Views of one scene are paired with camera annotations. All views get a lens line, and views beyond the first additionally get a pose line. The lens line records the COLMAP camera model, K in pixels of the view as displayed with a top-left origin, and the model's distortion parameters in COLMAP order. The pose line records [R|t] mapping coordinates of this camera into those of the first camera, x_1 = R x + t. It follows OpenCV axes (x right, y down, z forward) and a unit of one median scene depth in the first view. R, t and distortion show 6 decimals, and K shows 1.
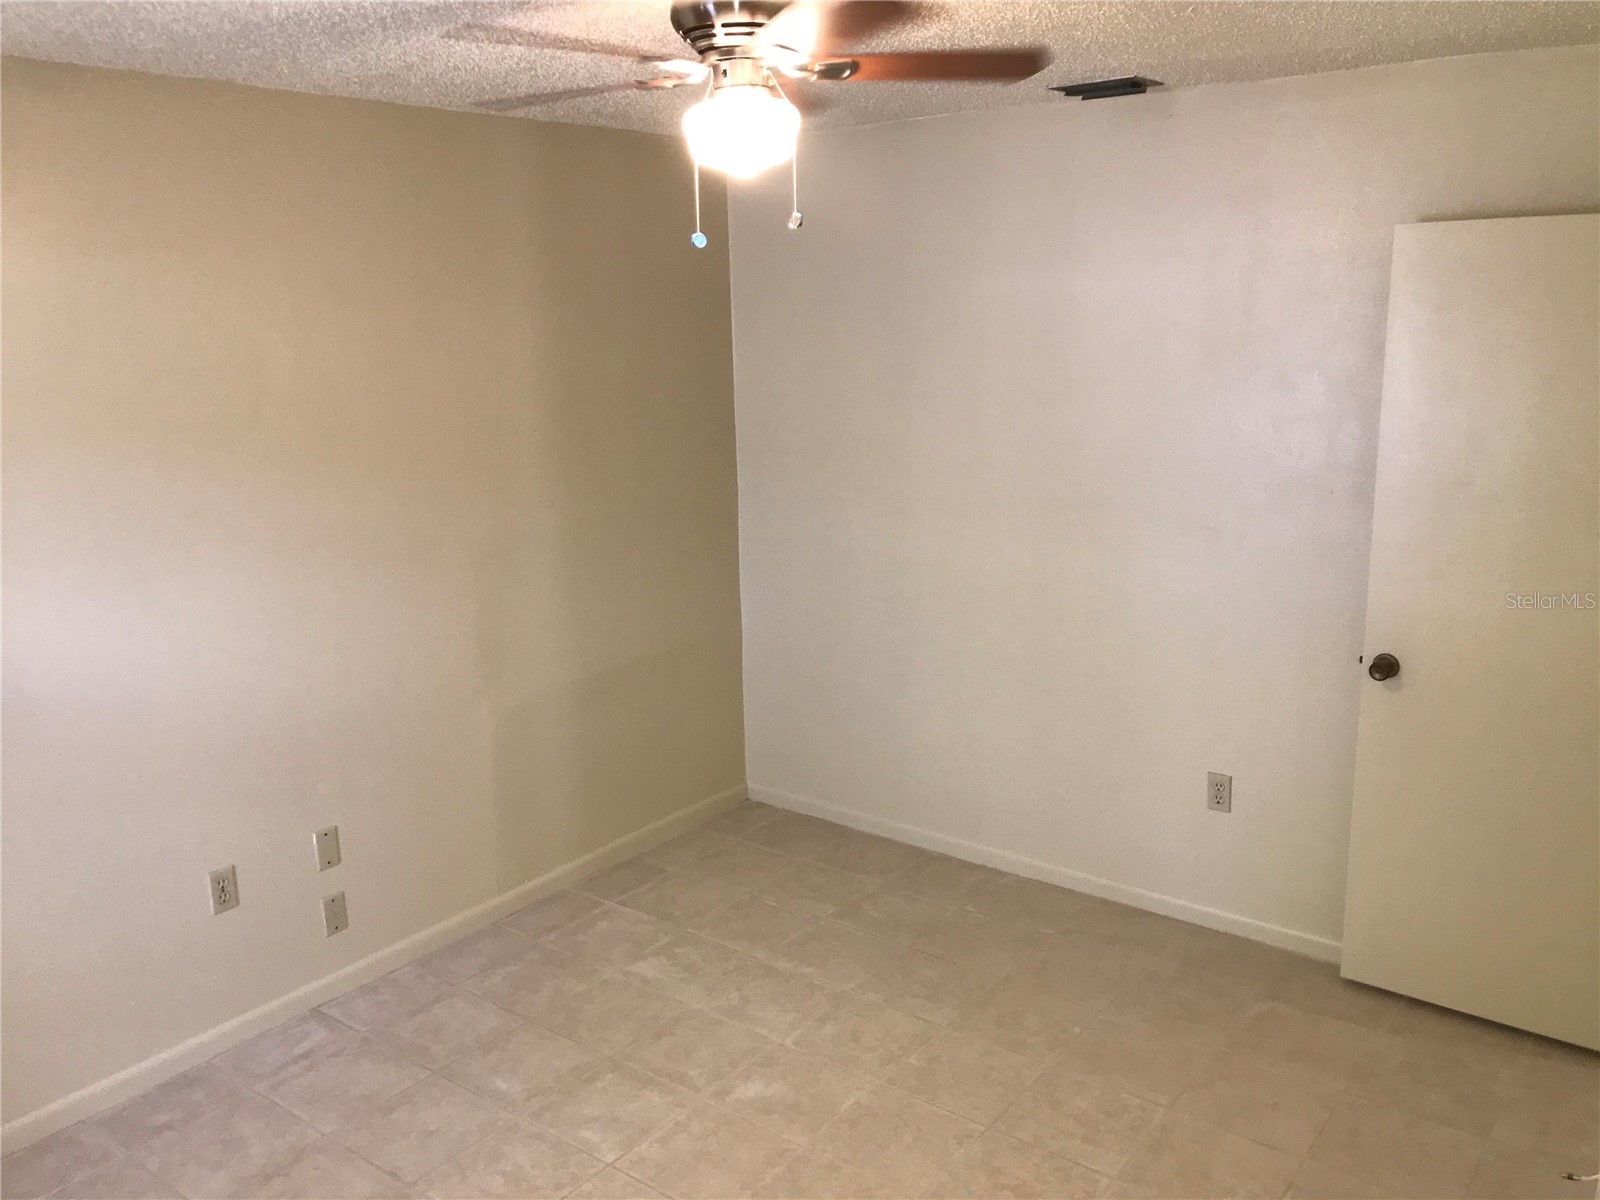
lens RADIAL K [[1316.7, 0, 796.6], [0, 1316.7, 602.9], [0, 0, 1]] dist [0.045596, -0.053924]
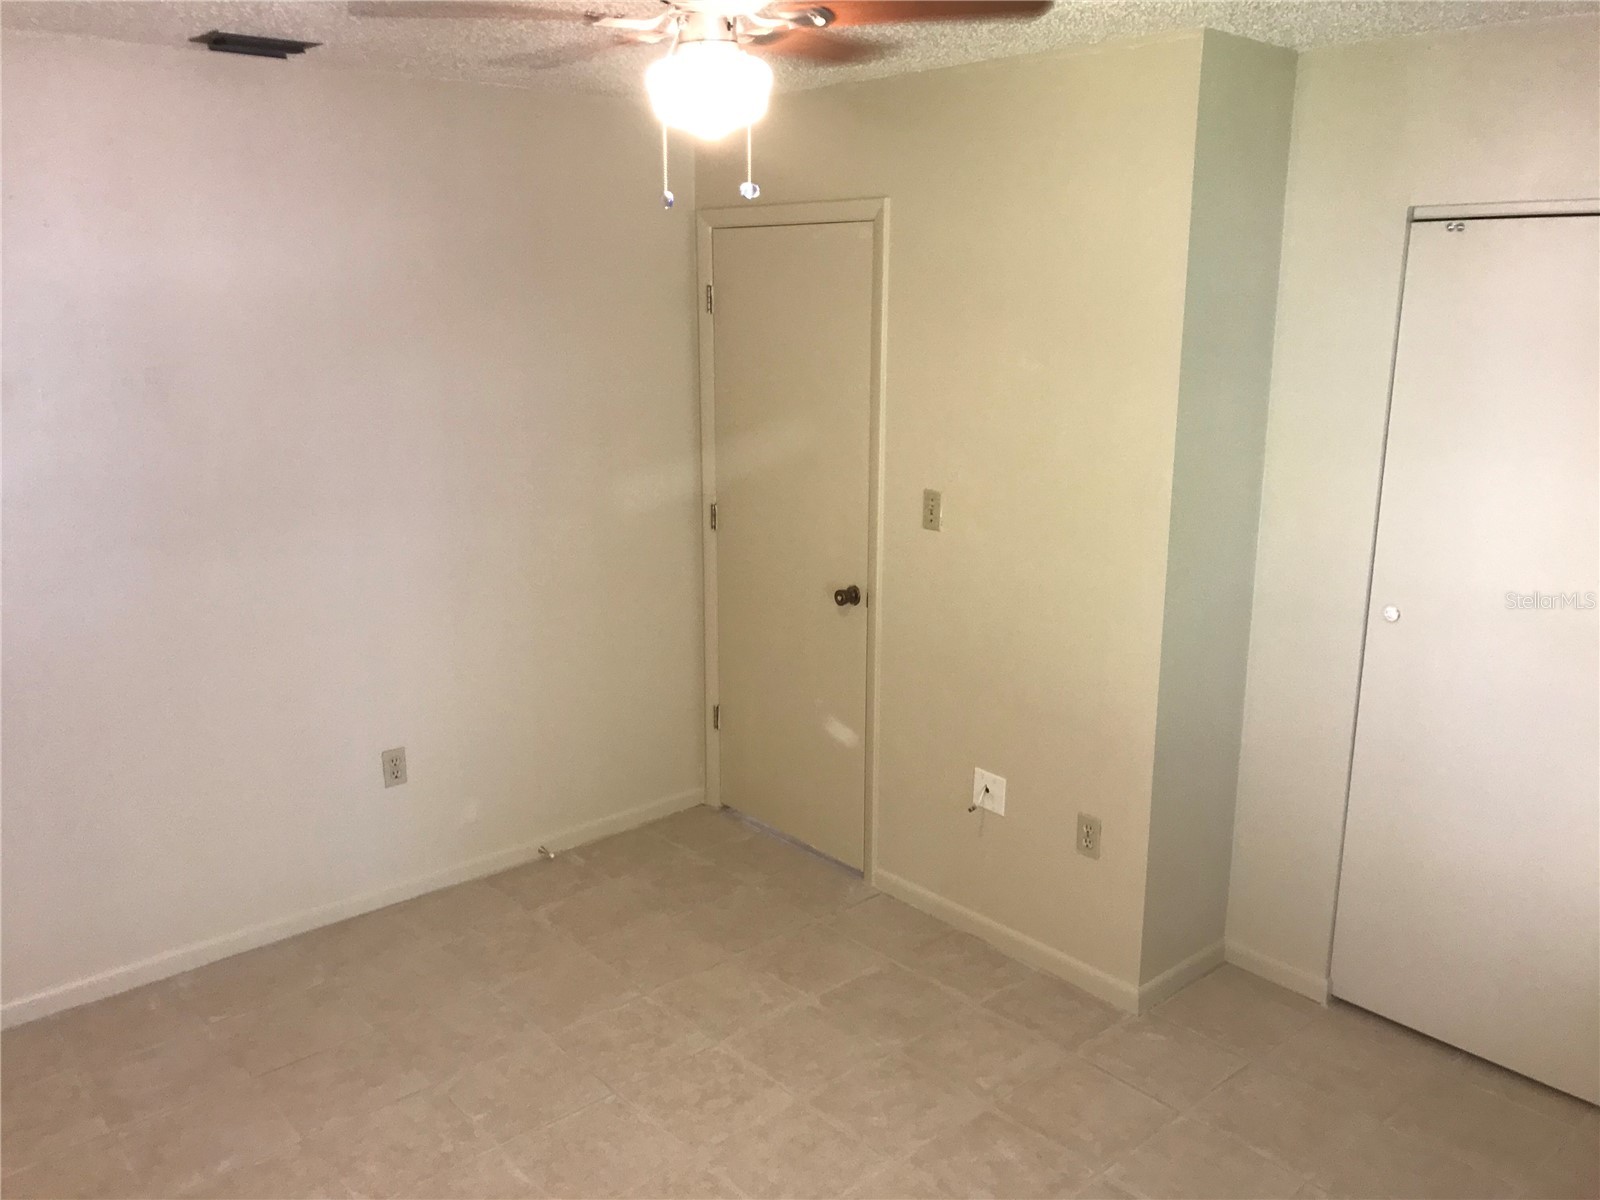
lens RADIAL K [[1316.7, 0, 792.4], [0, 1316.7, 597.6], [0, 0, 1]] dist [0.045596, -0.053924]
pose [[0.223412, -0.226976, 0.947929, -0.628734], [0.226118, 0.958049, 0.176107, -0.105881], [-0.948134, 0.174999, 0.265363, 0.473891]]
